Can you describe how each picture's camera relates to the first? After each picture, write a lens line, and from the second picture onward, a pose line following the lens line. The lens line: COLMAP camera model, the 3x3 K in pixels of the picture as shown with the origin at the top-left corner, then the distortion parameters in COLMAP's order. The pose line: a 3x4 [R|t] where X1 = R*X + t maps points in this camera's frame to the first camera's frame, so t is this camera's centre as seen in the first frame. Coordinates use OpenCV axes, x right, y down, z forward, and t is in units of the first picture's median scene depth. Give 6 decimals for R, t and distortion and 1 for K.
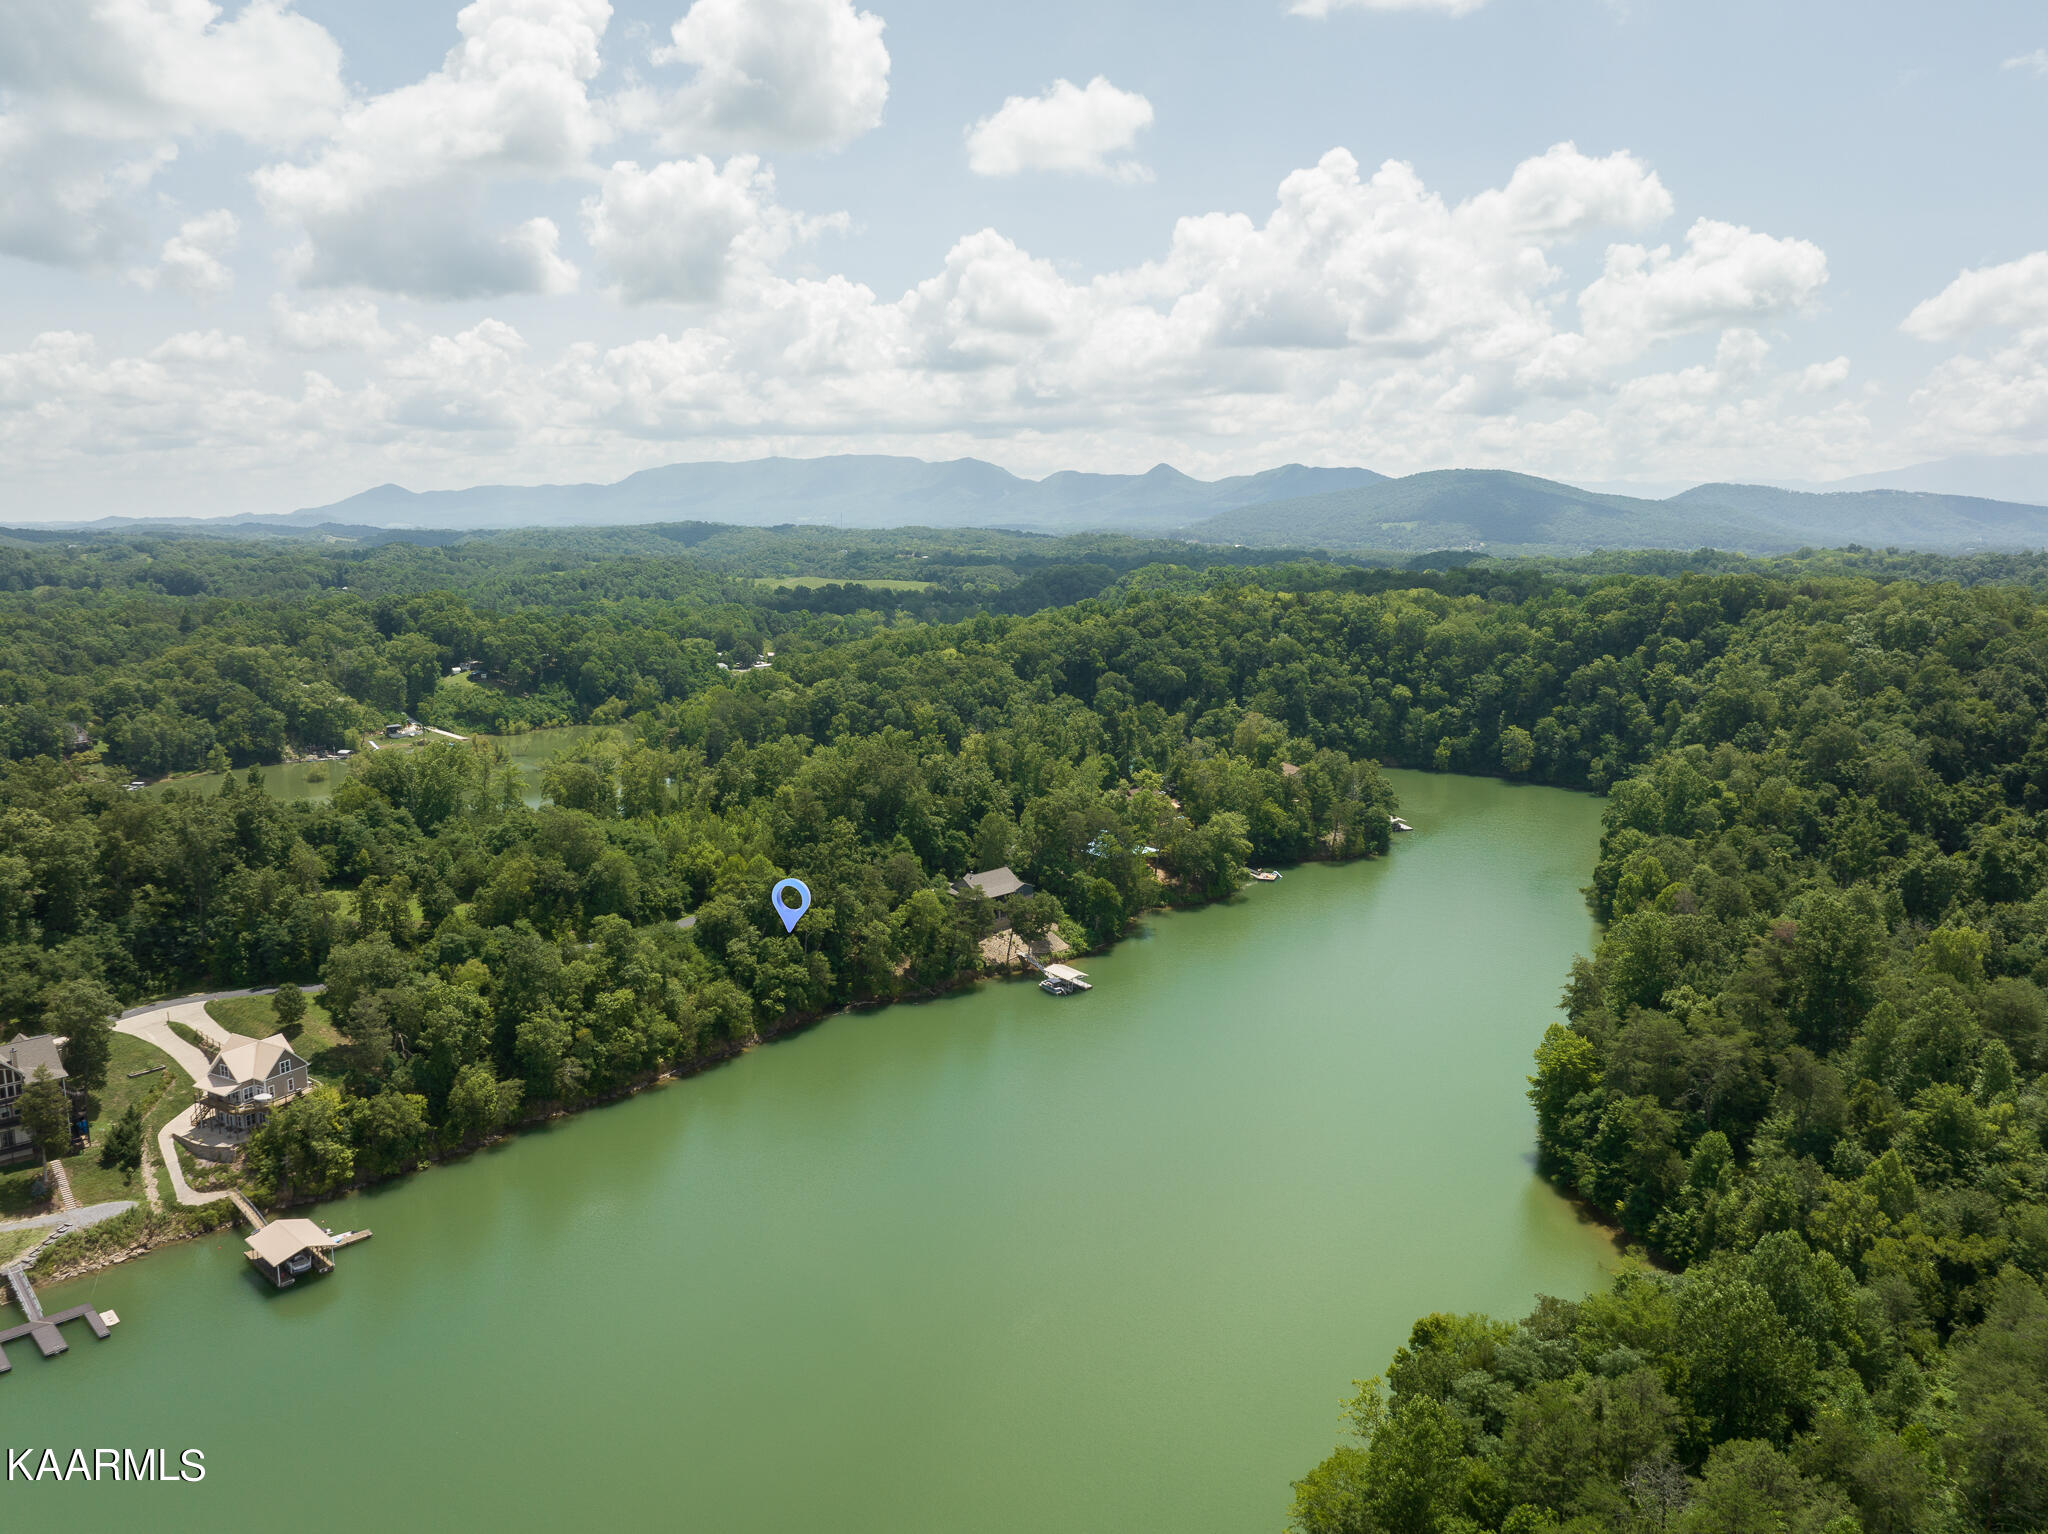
lens RADIAL K [[1421.9, 0, 1024.0], [0, 1421.9, 767.0], [0, 0, 1]] dist [-0.027557, -0.000452]
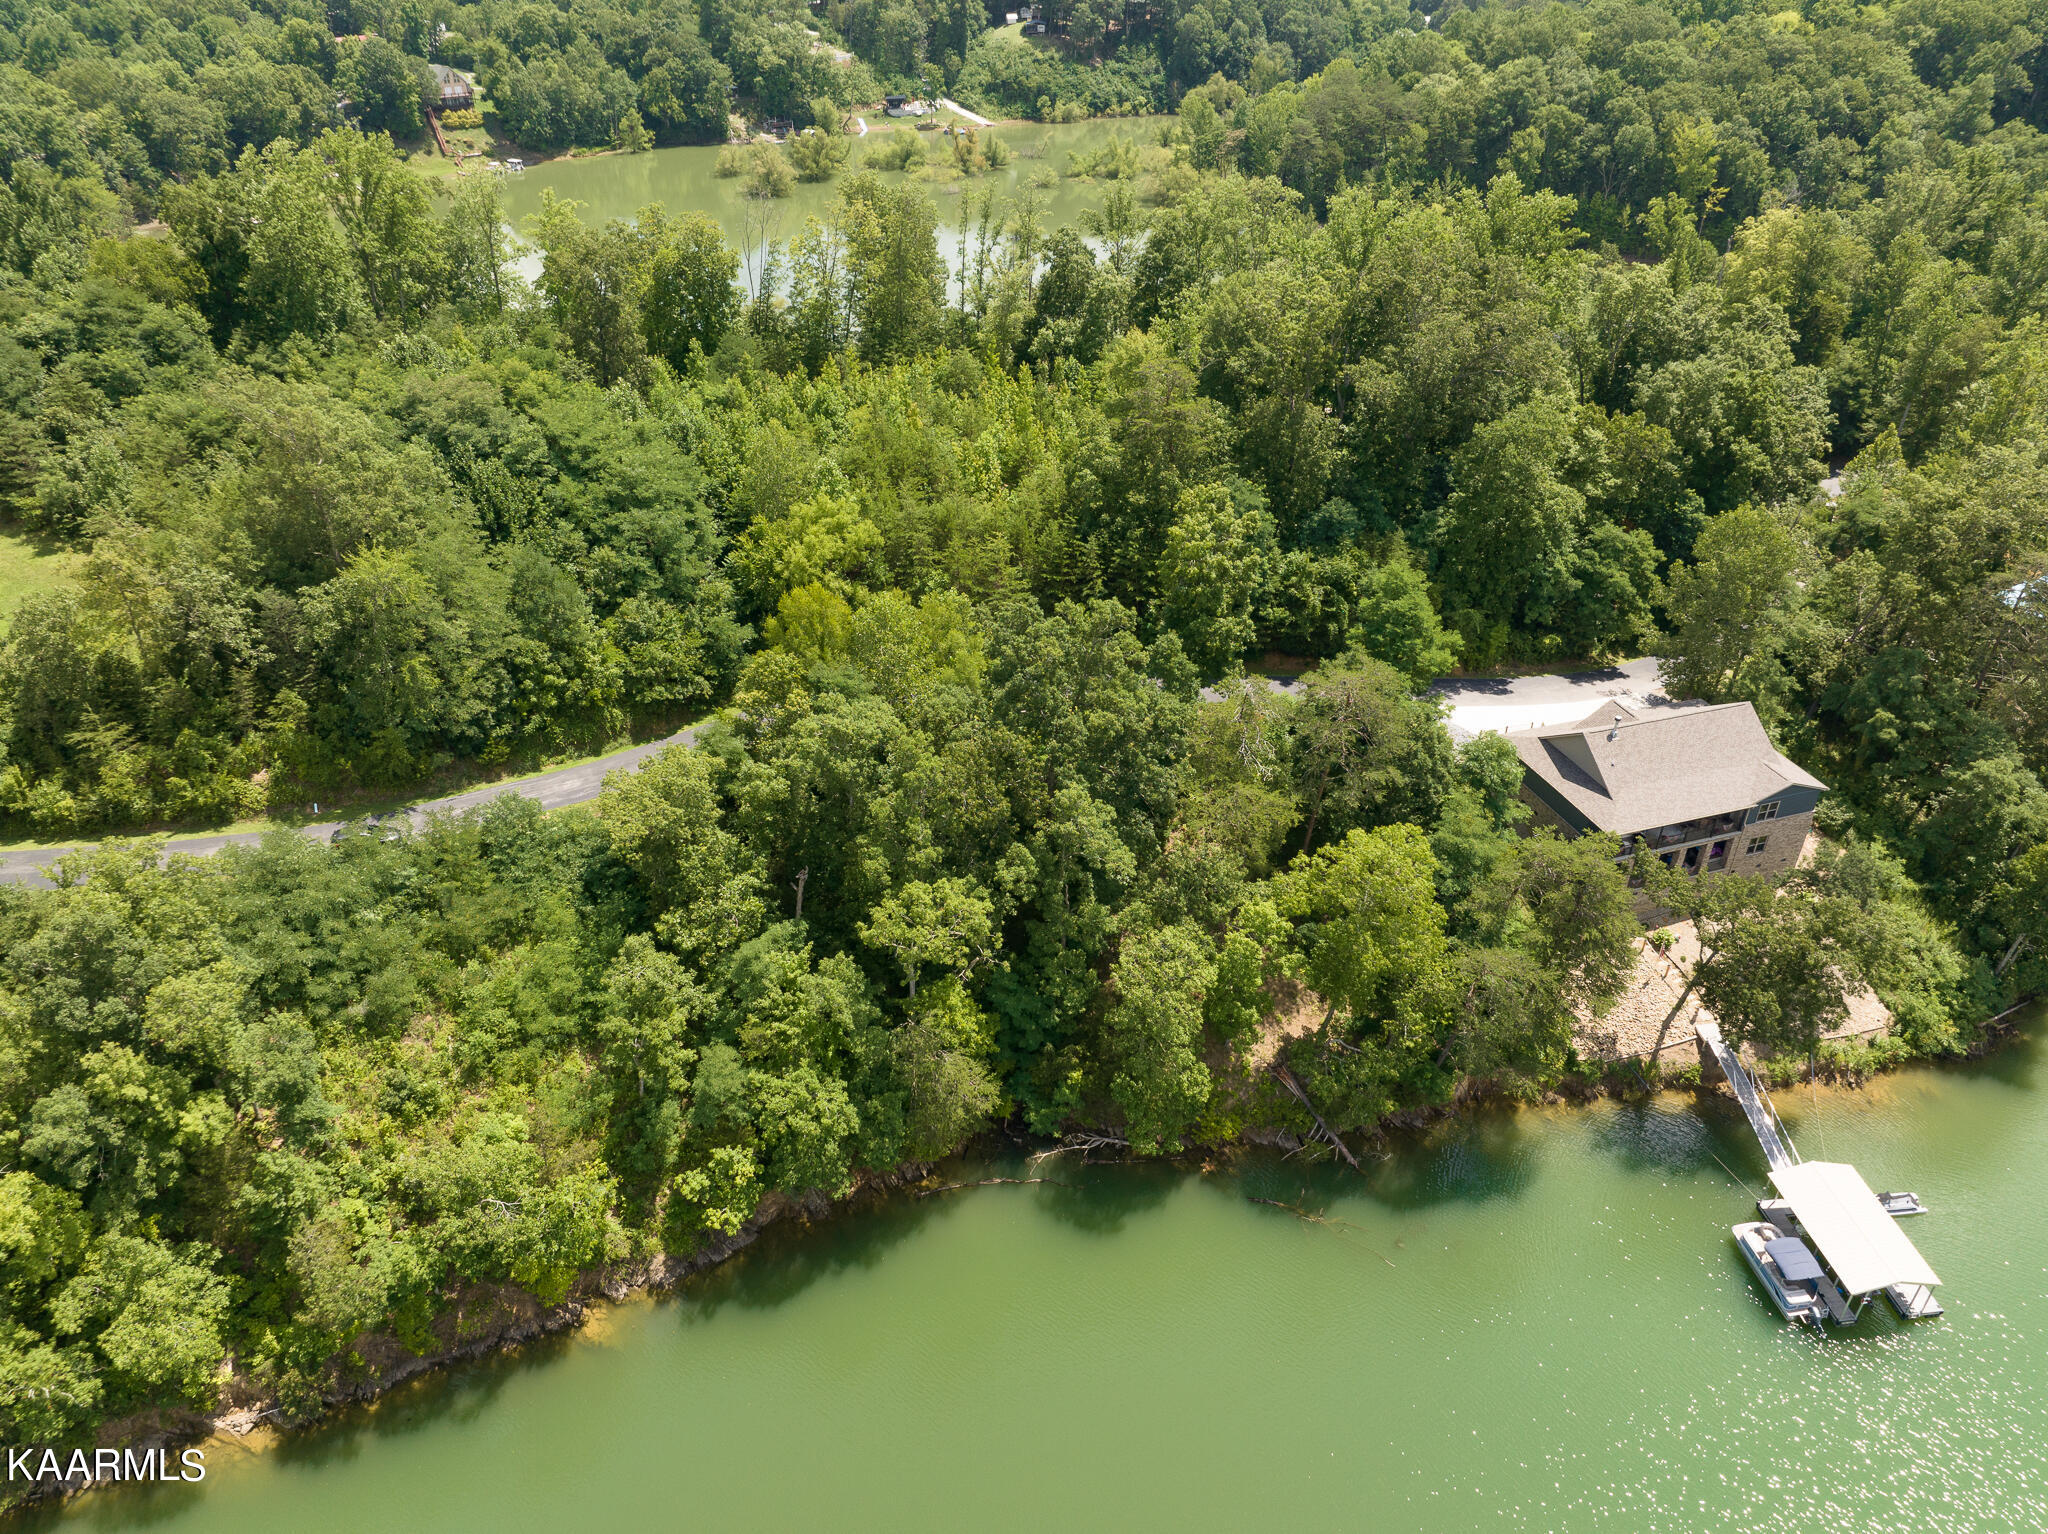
lens RADIAL K [[1447.4, 0, 1024.0], [0, 1447.4, 767.0], [0, 0, 1]] dist [-0.075293, 0.053048]
pose [[0.871345, 0.259302, -0.416557, -0.009607], [-0.079392, 0.912275, 0.401810, -0.016957], [0.484205, -0.317044, 0.815493, 0.380088]]
